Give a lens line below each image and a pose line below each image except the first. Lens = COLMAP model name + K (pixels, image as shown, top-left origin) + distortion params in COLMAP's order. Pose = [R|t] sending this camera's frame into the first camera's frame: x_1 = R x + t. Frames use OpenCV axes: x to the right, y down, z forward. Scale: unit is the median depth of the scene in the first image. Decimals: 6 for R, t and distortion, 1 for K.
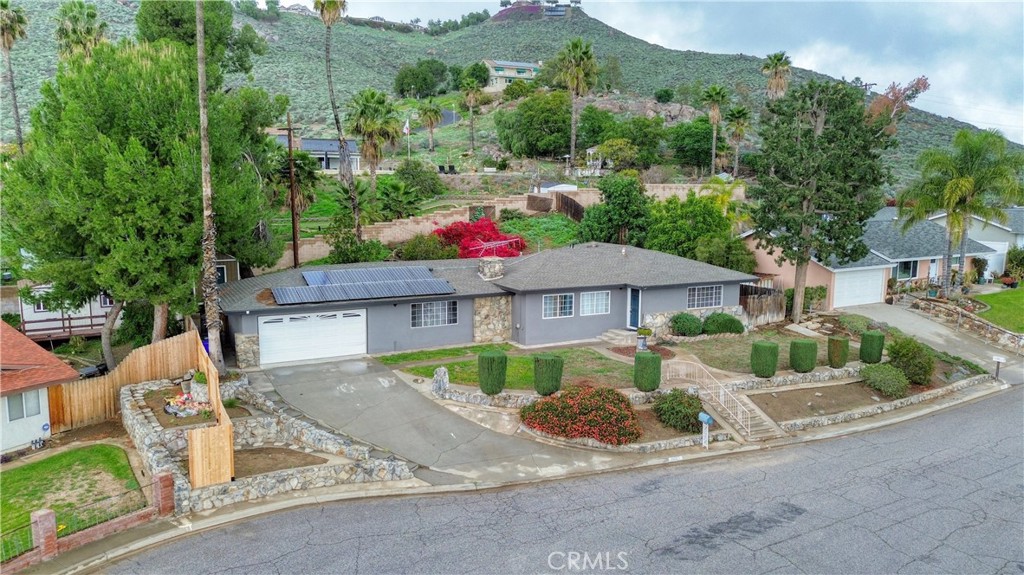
lens RADIAL K [[724.4, 0, 512.0], [0, 724.4, 287.5], [0, 0, 1]] dist [0.058574, -0.037093]
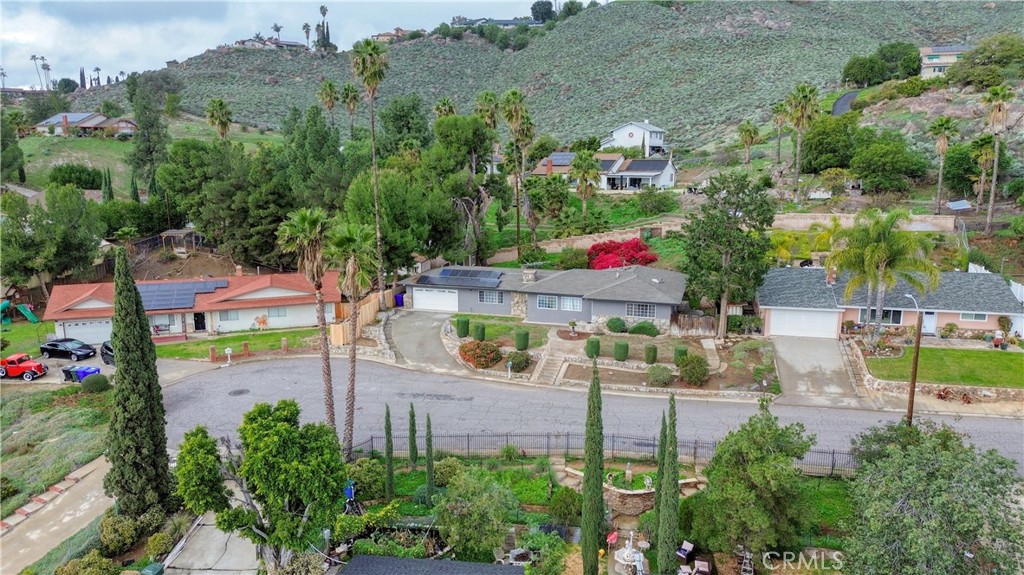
lens RADIAL K [[718.6, 0, 512.0], [0, 718.6, 287.5], [0, 0, 1]] dist [0.134595, -0.222594]
pose [[0.717115, 0.129092, -0.684895, 1.312570], [-0.088854, 0.991612, 0.093869, -0.183852], [0.691268, -0.006459, 0.722570, -0.375184]]
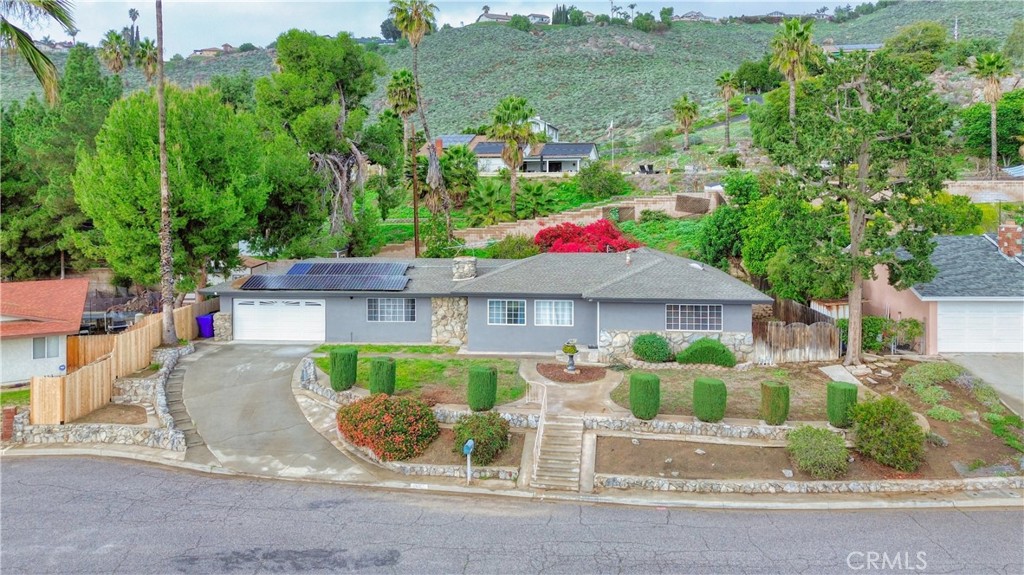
lens RADIAL K [[750.3, 0, 512.1], [0, 750.3, 208.8], [0, 0, 1]] dist [0.049694, -0.041736]
pose [[0.846753, 0.007725, -0.531930, 0.630395], [-0.066292, 0.993633, -0.091097, -0.020859], [0.527839, 0.112399, 0.841874, 0.186999]]
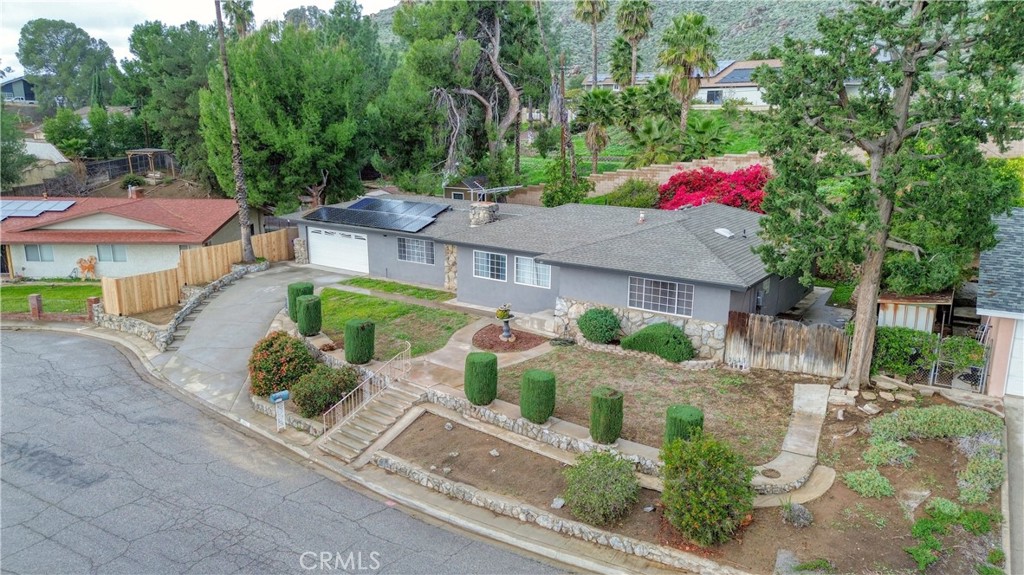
lens RADIAL K [[724.4, 0, 512.0], [0, 724.4, 287.5], [0, 0, 1]] dist [0.058574, -0.037093]
pose [[0.467064, 0.196810, -0.862042, 0.894391], [-0.123513, 0.979878, 0.156792, -0.094919], [0.875554, 0.033242, 0.481974, 0.654646]]
